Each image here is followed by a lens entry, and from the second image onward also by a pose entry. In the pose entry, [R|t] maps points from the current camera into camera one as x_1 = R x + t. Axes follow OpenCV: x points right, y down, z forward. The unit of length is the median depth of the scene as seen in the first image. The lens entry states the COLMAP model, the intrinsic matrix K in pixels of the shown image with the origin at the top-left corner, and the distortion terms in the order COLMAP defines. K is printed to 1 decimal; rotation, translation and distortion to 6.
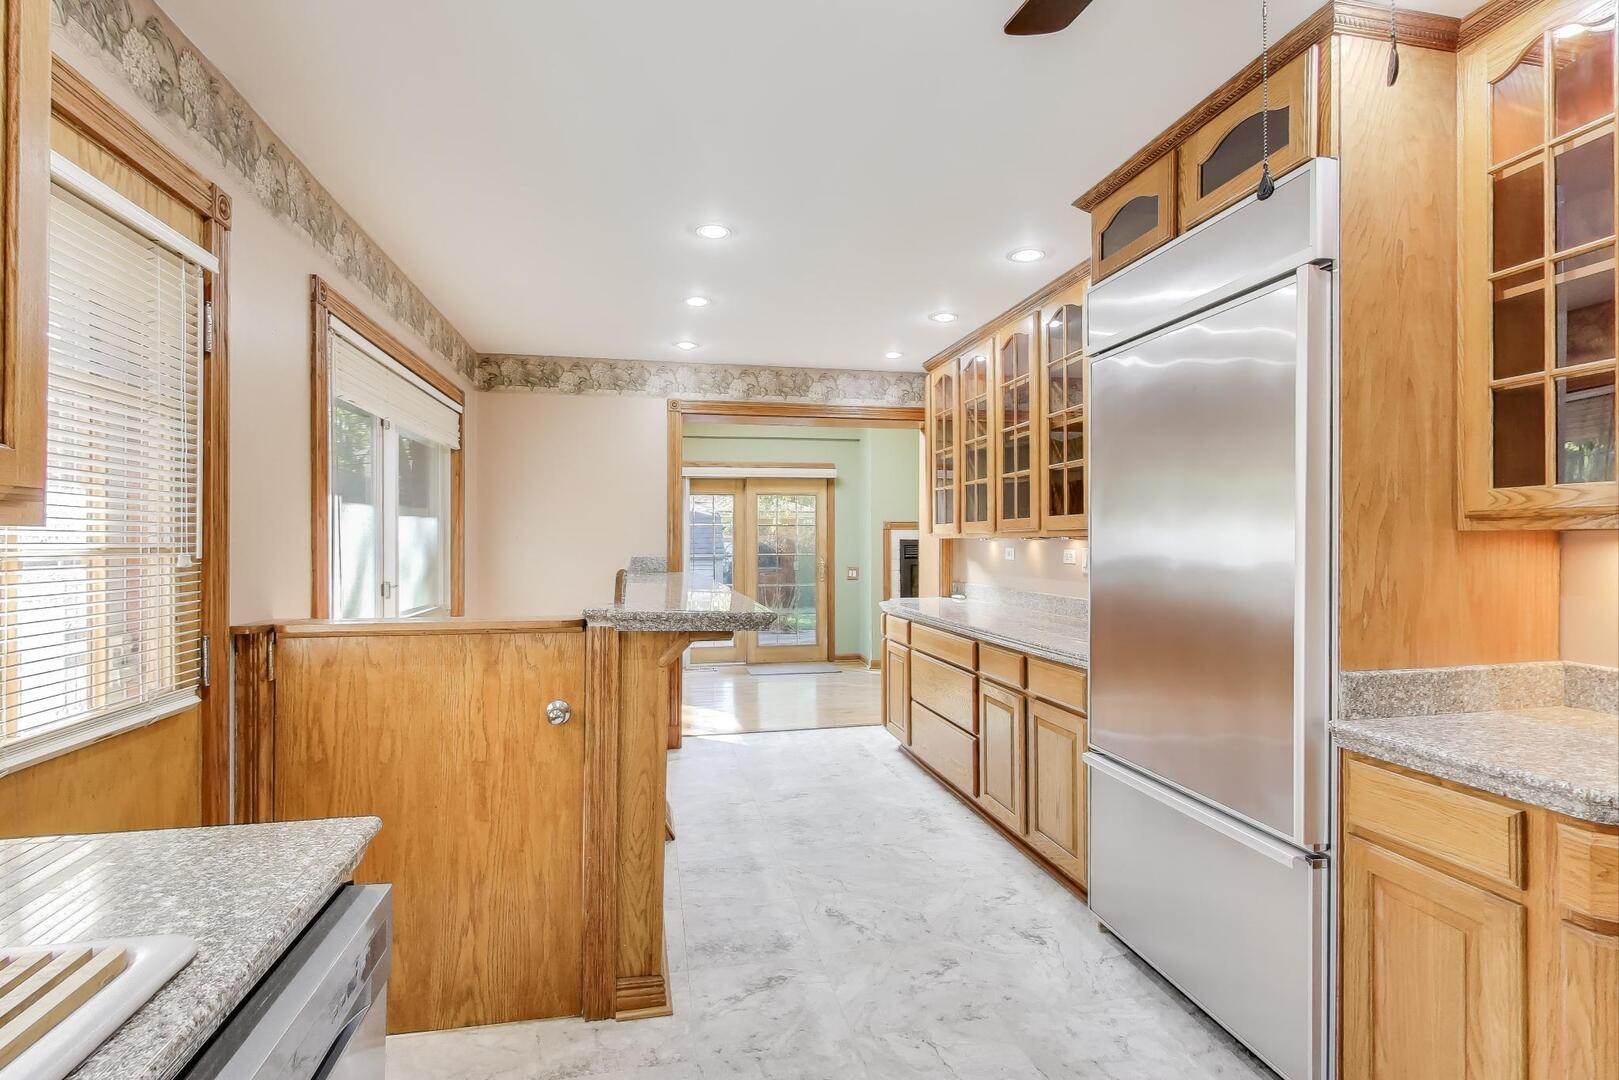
lens RADIAL K [[765.3, 0, 817.1], [0, 765.3, 540.8], [0, 0, 1]] dist [-0.003289, 0.000277]
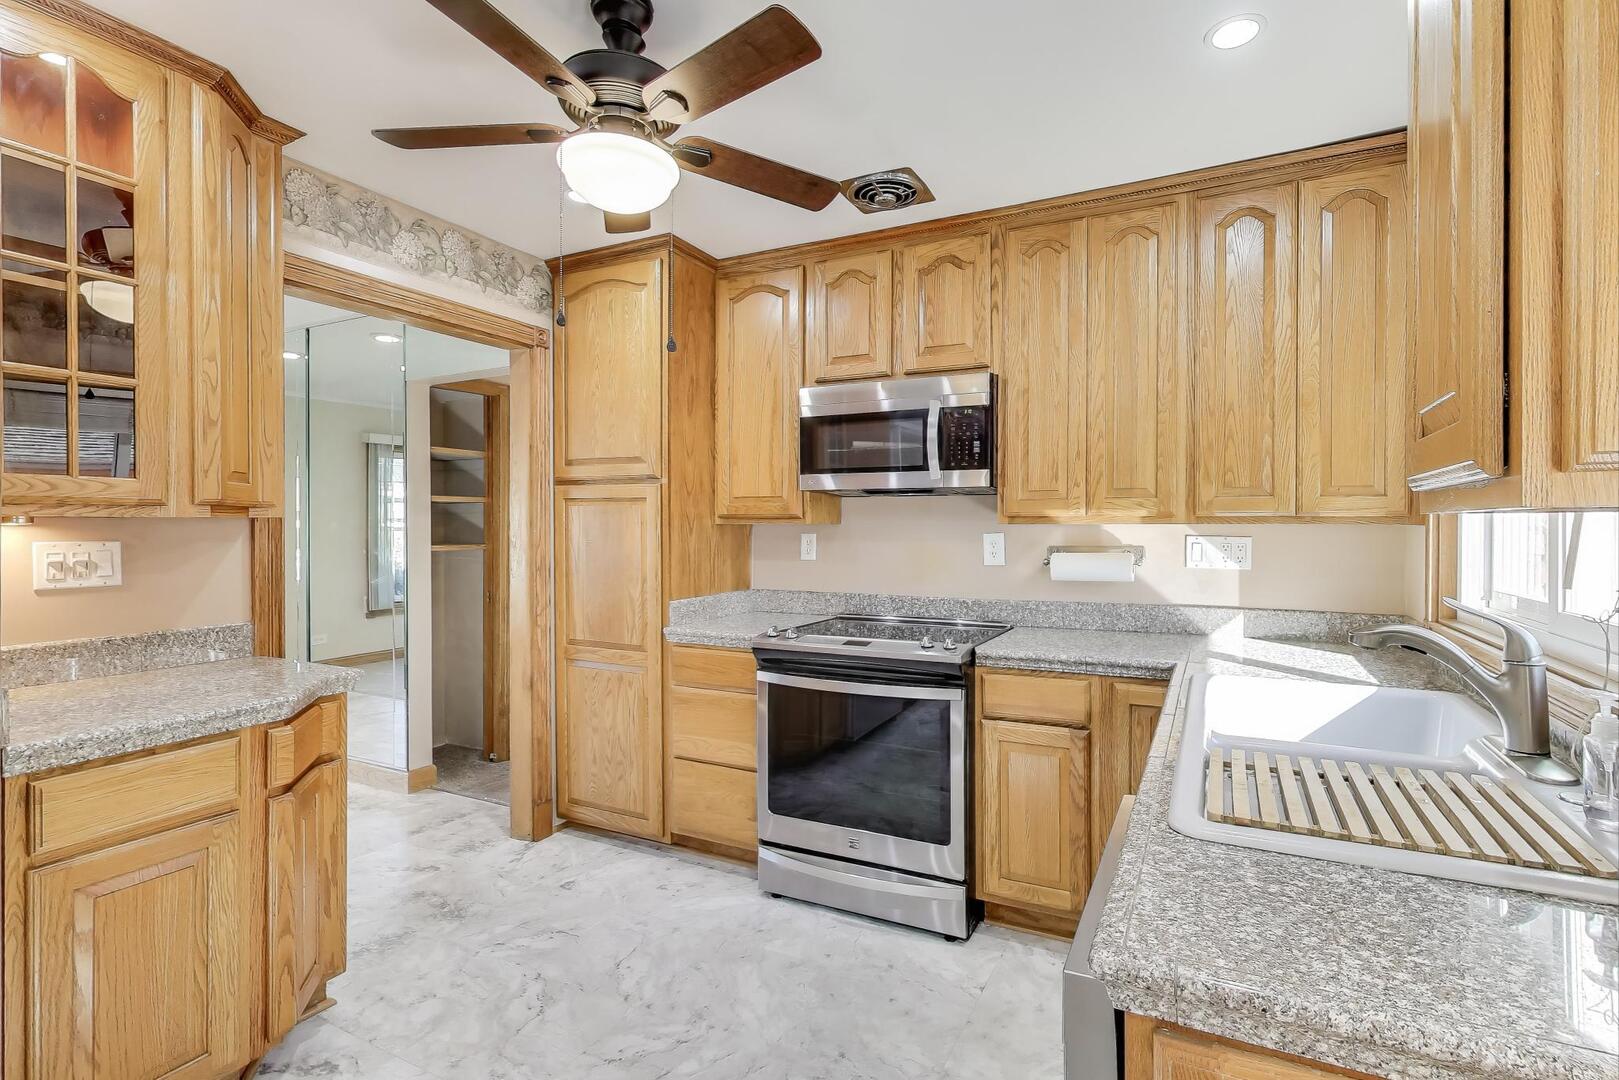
lens RADIAL K [[765.3, 0, 850.8], [0, 765.3, 528.0], [0, 0, 1]] dist [-0.003289, 0.000277]
pose [[-0.792269, -0.001629, 0.610170, -0.357822], [-0.000522, 0.999998, 0.001991, -0.000681], [-0.610172, 0.001259, -0.792268, 0.728931]]
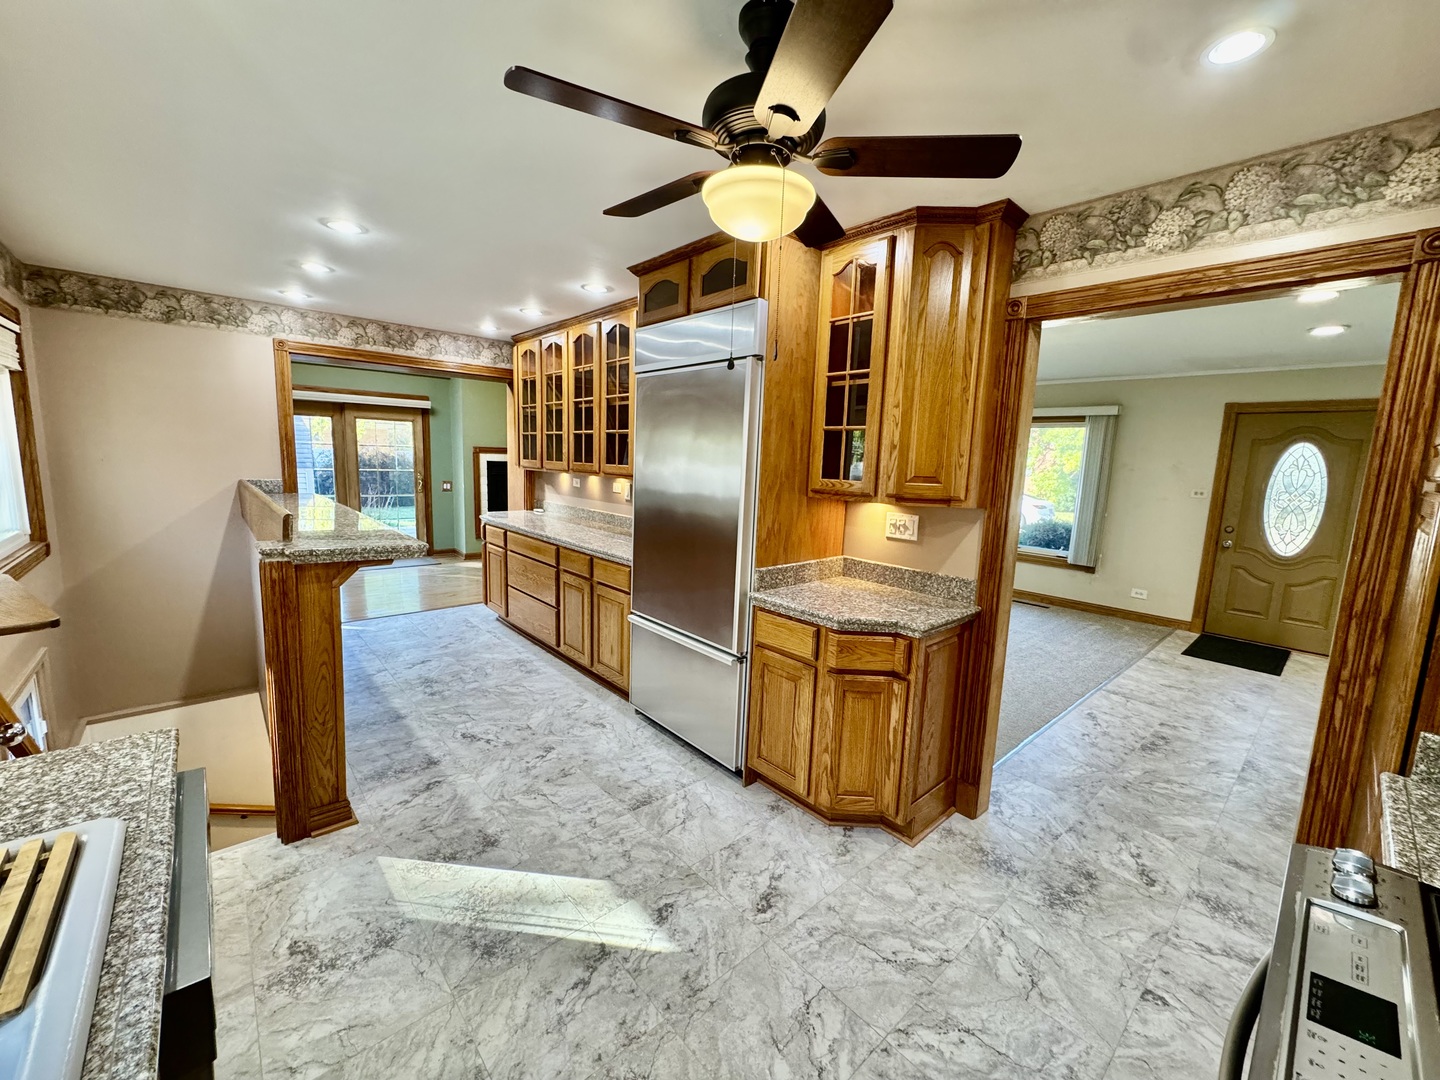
lens RADIAL K [[576.0, 0, 720.2], [0, 576.0, 537.7], [0, 0, 1]] dist [-0.008321, 0.001117]
pose [[0.870892, -0.035989, 0.490154, -0.088588], [-0.039454, 0.988977, 0.142715, -0.079093], [-0.489888, -0.143627, 0.859873, -0.159624]]
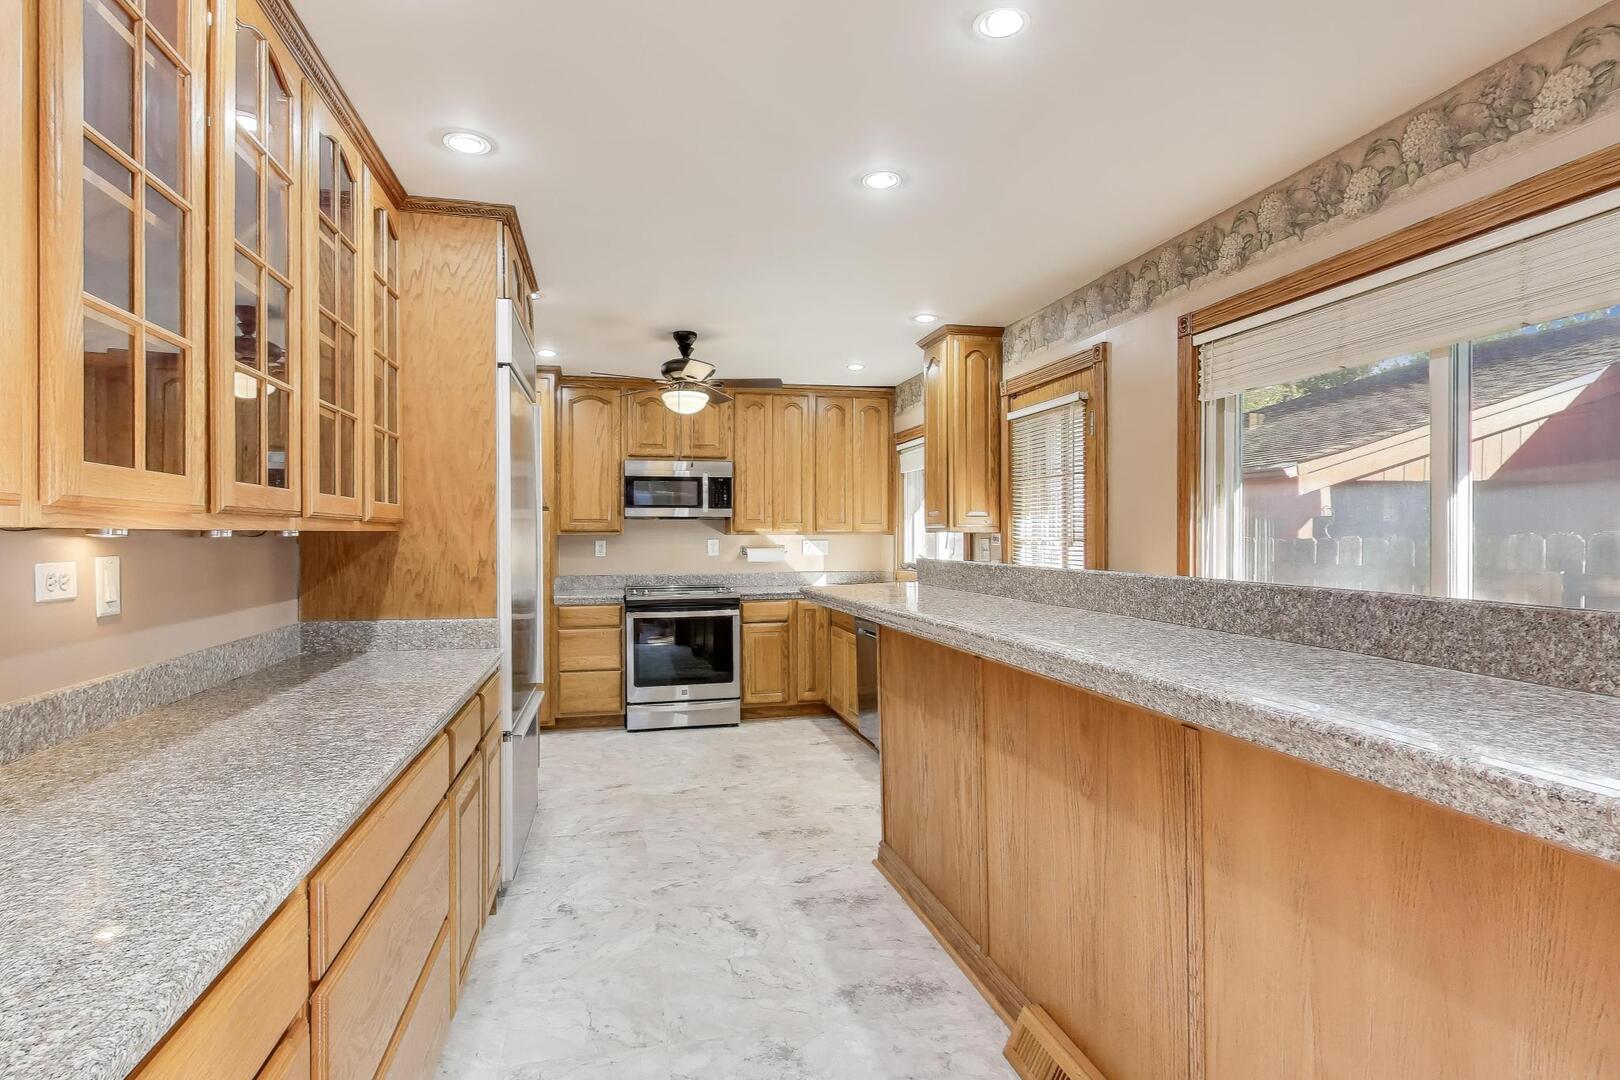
lens RADIAL K [[765.7, 0, 819.8], [0, 765.7, 533.8], [0, 0, 1]] dist [-0.003289, 0.000277]
pose [[-0.999686, 0.001409, -0.025033, -0.044958], [0.001465, 0.999997, -0.002202, -0.001681], [0.025030, -0.002238, -0.999684, 2.051186]]
